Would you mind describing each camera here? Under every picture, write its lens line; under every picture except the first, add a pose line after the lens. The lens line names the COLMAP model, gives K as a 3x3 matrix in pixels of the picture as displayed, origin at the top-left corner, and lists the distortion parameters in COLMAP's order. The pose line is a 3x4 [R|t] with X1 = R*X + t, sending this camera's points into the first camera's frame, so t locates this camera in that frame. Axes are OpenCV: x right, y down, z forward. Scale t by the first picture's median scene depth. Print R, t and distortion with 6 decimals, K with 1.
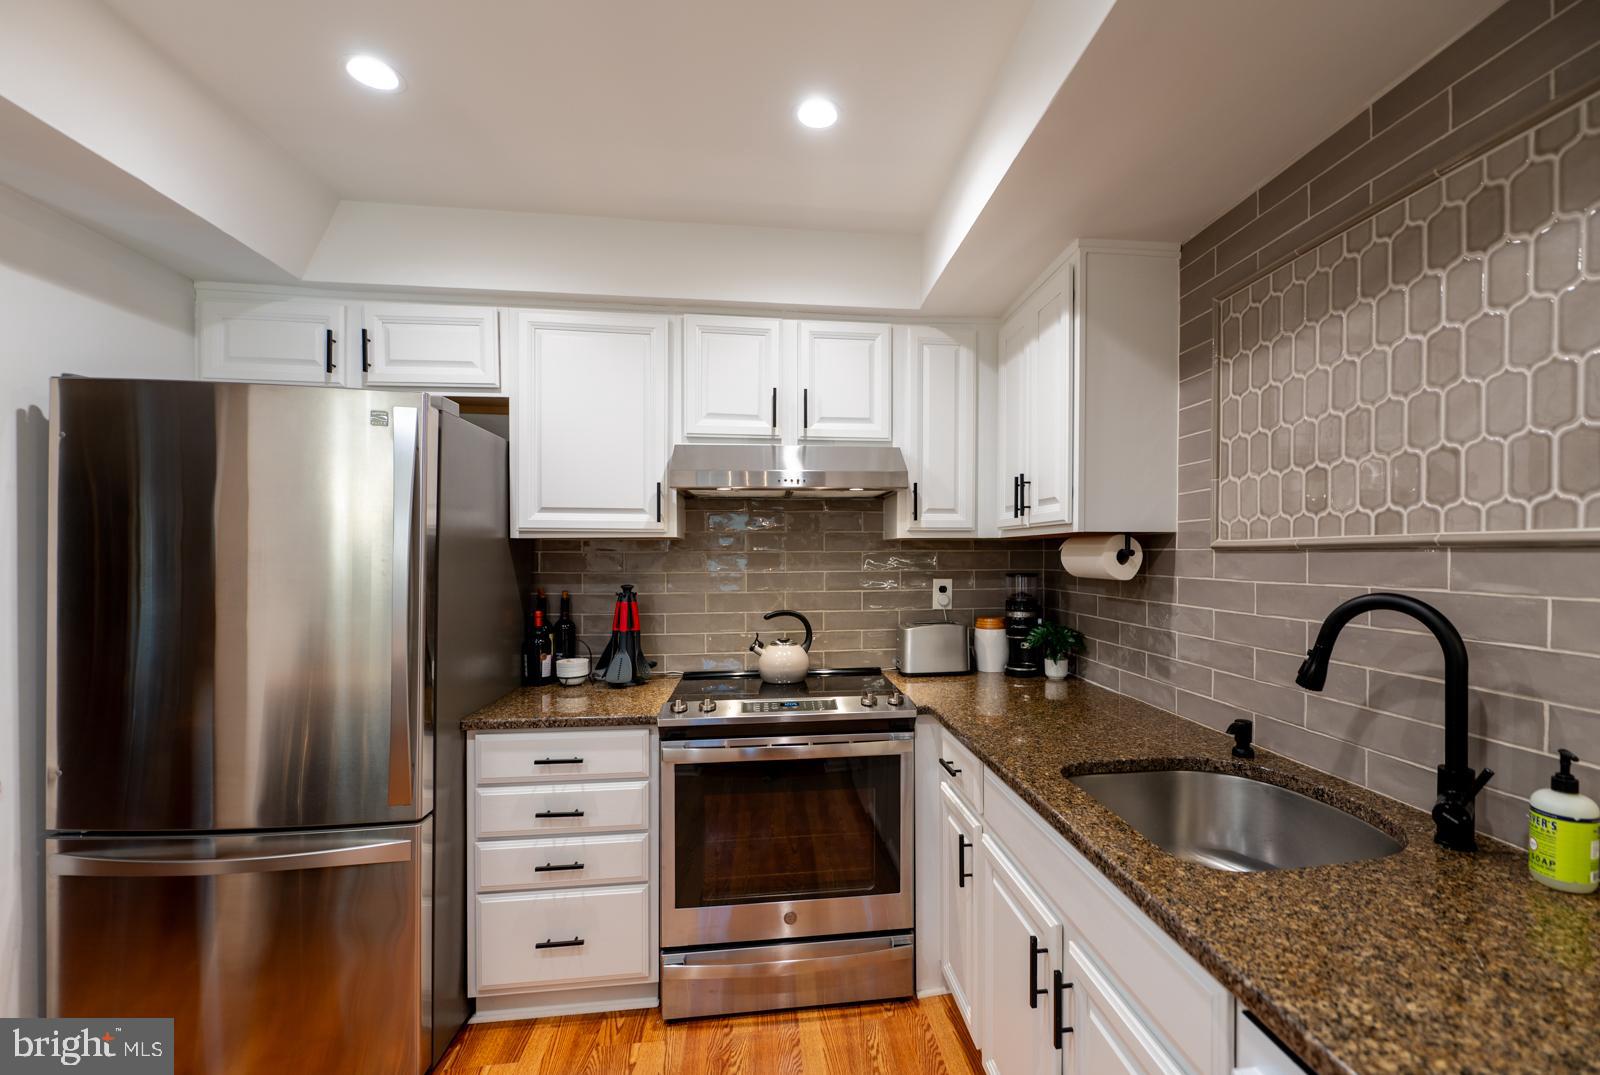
lens RADIAL K [[689.5, 0, 847.1], [0, 689.5, 565.0], [0, 0, 1]] dist [-0.006814, -0.000319]
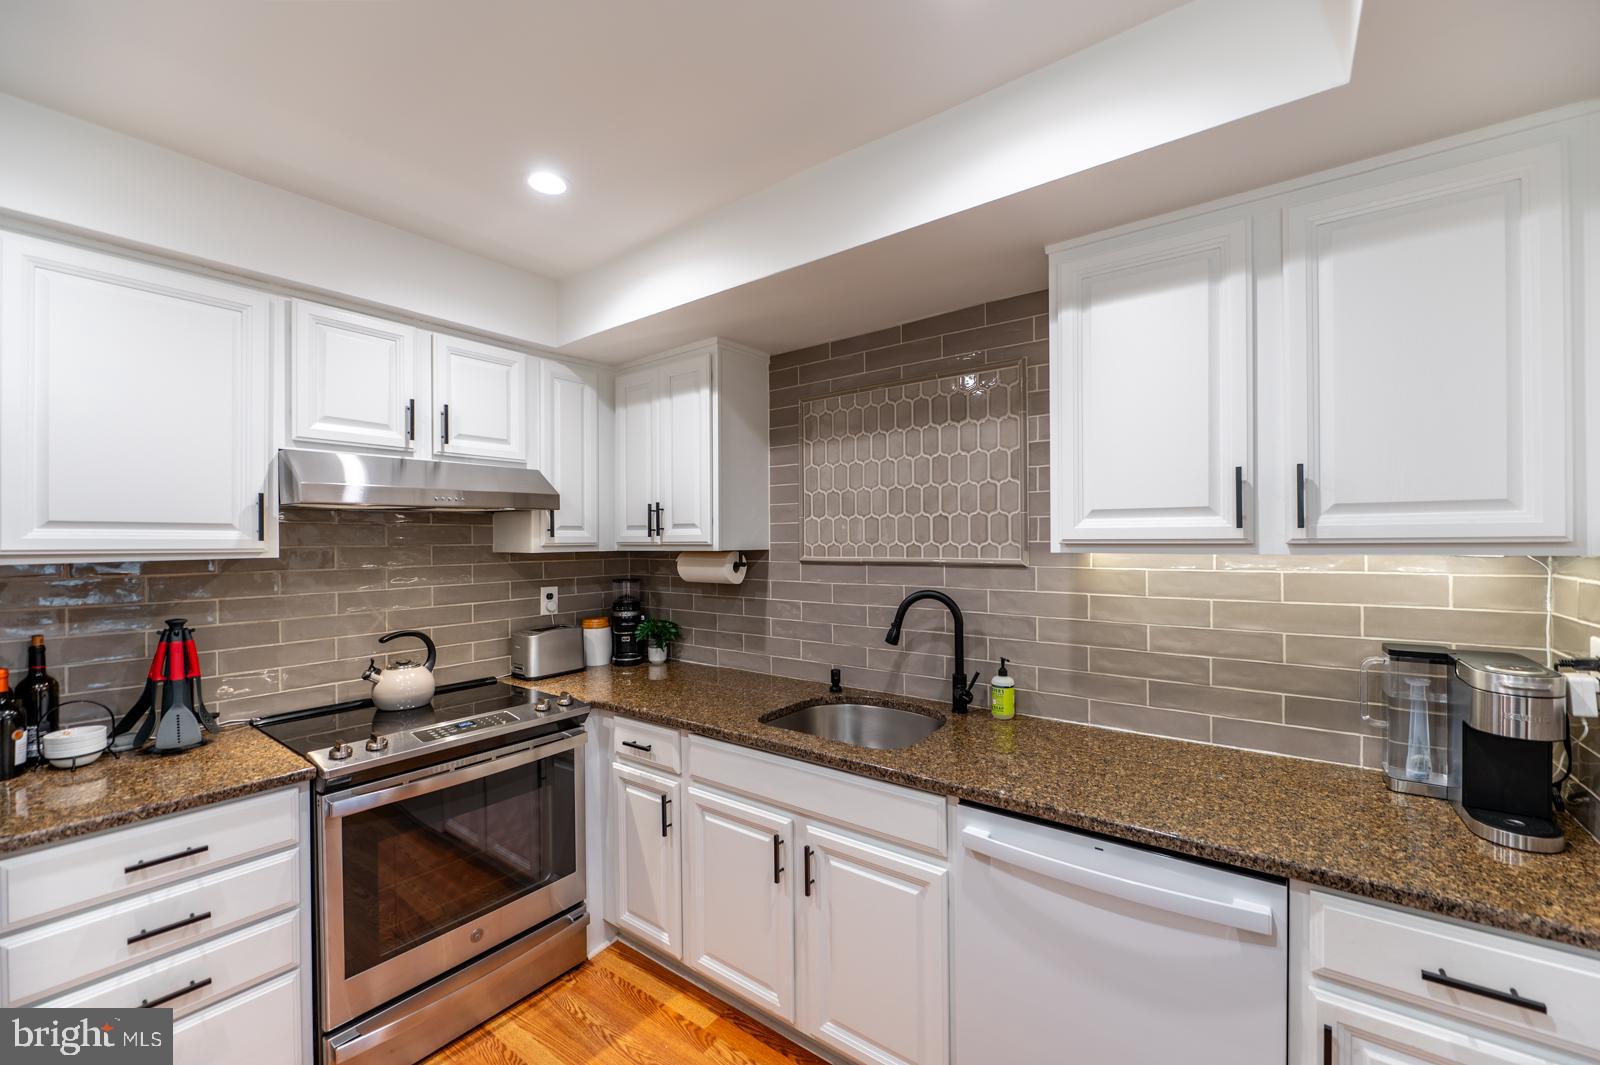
lens RADIAL K [[656.4, 0, 798.8], [0, 656.4, 540.9], [0, 0, 1]] dist [-0.005391, -0.000180]
pose [[0.698104, -0.007160, 0.715960, -0.440883], [0.017874, 0.999813, -0.007429, -0.050716], [-0.715773, 0.017983, 0.698101, -0.018808]]
